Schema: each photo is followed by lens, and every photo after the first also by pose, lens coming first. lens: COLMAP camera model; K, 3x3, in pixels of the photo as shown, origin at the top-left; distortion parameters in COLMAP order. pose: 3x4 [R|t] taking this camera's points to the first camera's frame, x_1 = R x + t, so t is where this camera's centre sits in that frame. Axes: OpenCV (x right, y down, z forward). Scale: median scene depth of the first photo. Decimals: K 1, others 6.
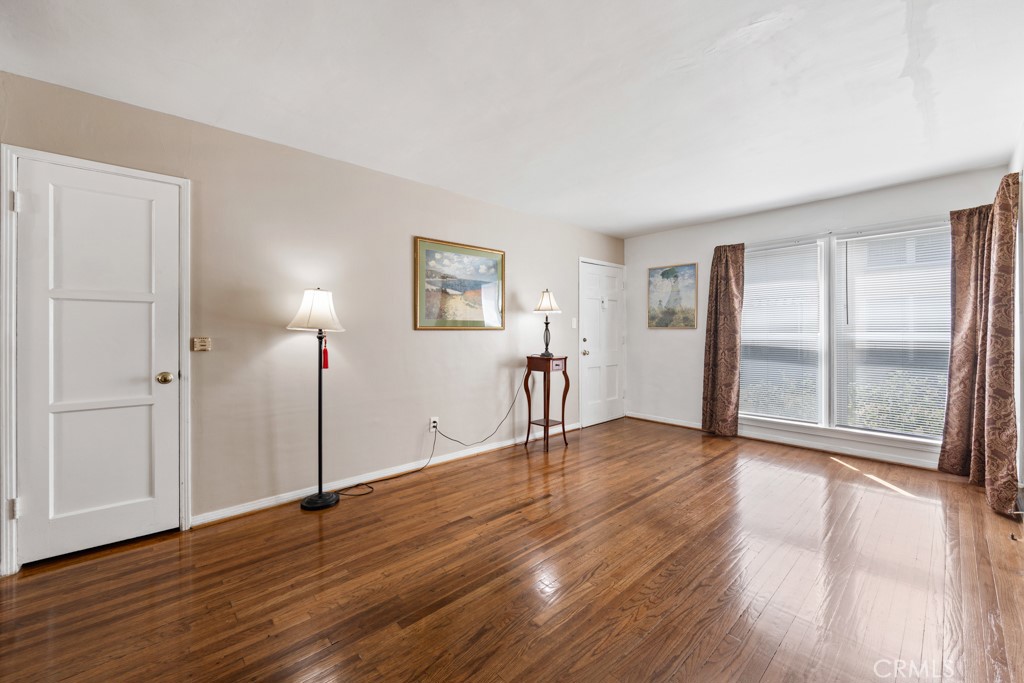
lens RADIAL K [[405.7, 0, 516.2], [0, 405.7, 332.6], [0, 0, 1]] dist [-0.002039, 0.000029]
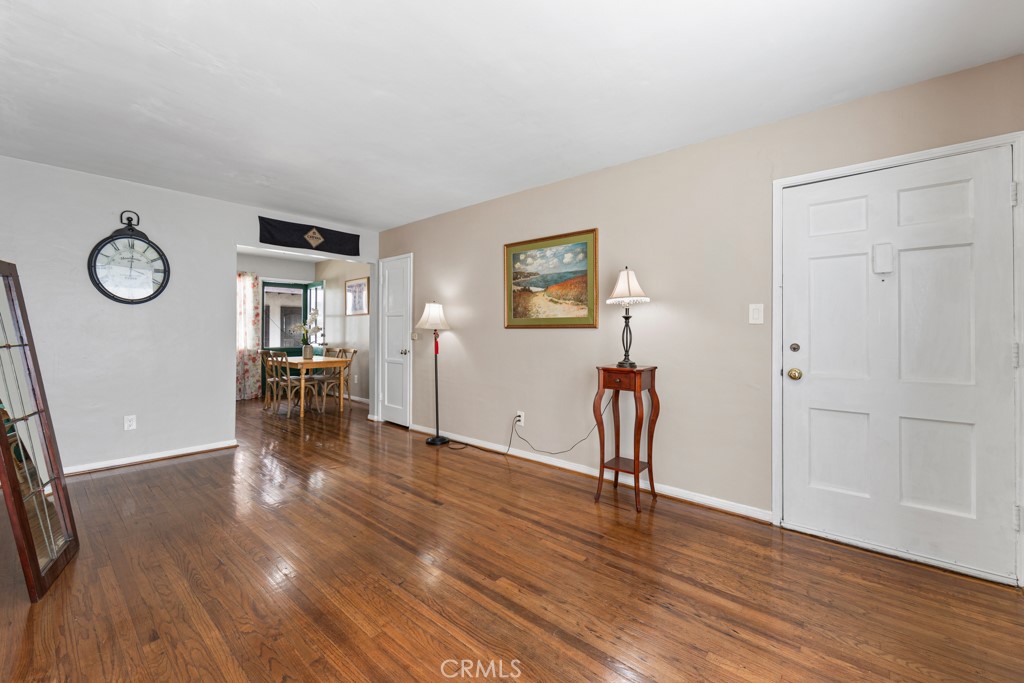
lens RADIAL K [[419.4, 0, 519.2], [0, 419.4, 328.3], [0, 0, 1]] dist [-0.002228, -0.000163]
pose [[0.115660, -0.003821, -0.993282, 0.833182], [-0.003129, 0.999986, -0.004211, -0.001760], [0.993284, 0.003595, 0.115646, 0.831827]]
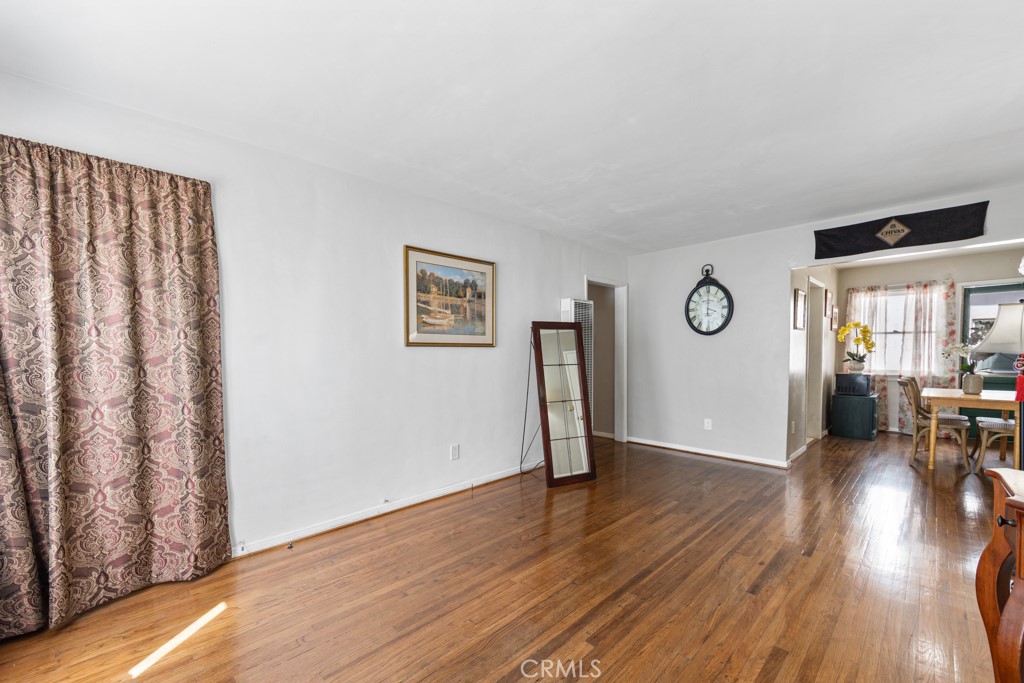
lens RADIAL K [[413.6, 0, 511.4], [0, 413.6, 374.1], [0, 0, 1]] dist [0.000921, 0.000202]
pose [[-0.999664, 0.010209, -0.023821, 0.397879], [0.008953, 0.998593, 0.052273, -0.012211], [0.024321, 0.052042, -0.998349, 1.311547]]
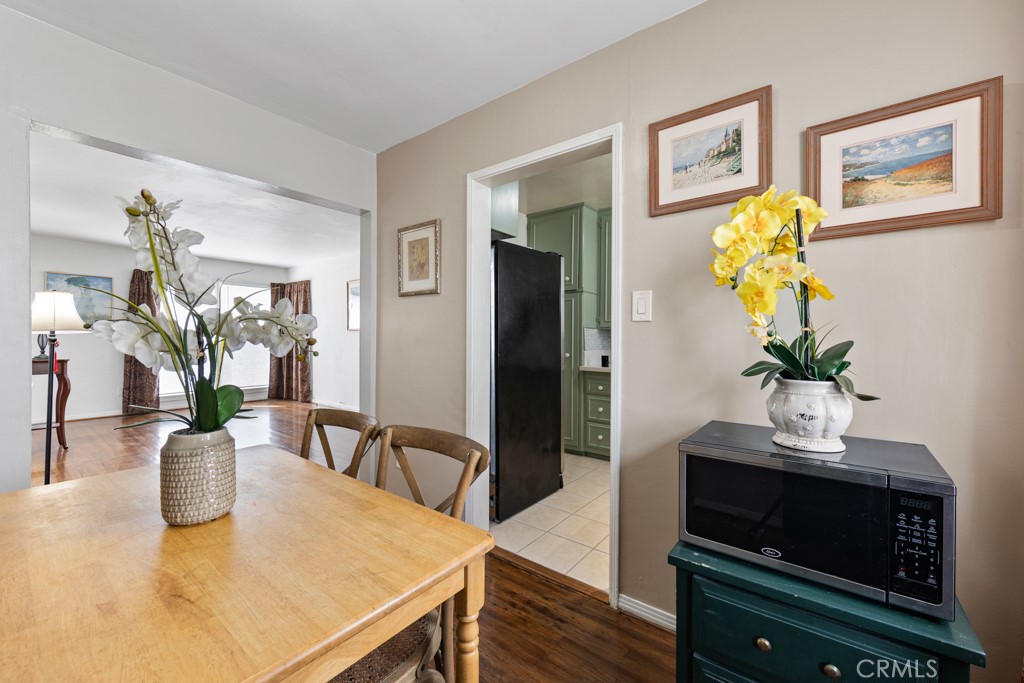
lens RADIAL K [[403.8, 0, 514.6], [0, 403.8, 338.0], [0, 0, 1]] dist [-0.003331, -0.000250]
pose [[-0.174820, -0.000933, 0.984600, -1.211810], [-0.002546, 0.999997, 0.000495, 0.003373], [-0.984597, -0.002421, -0.174822, 0.052549]]
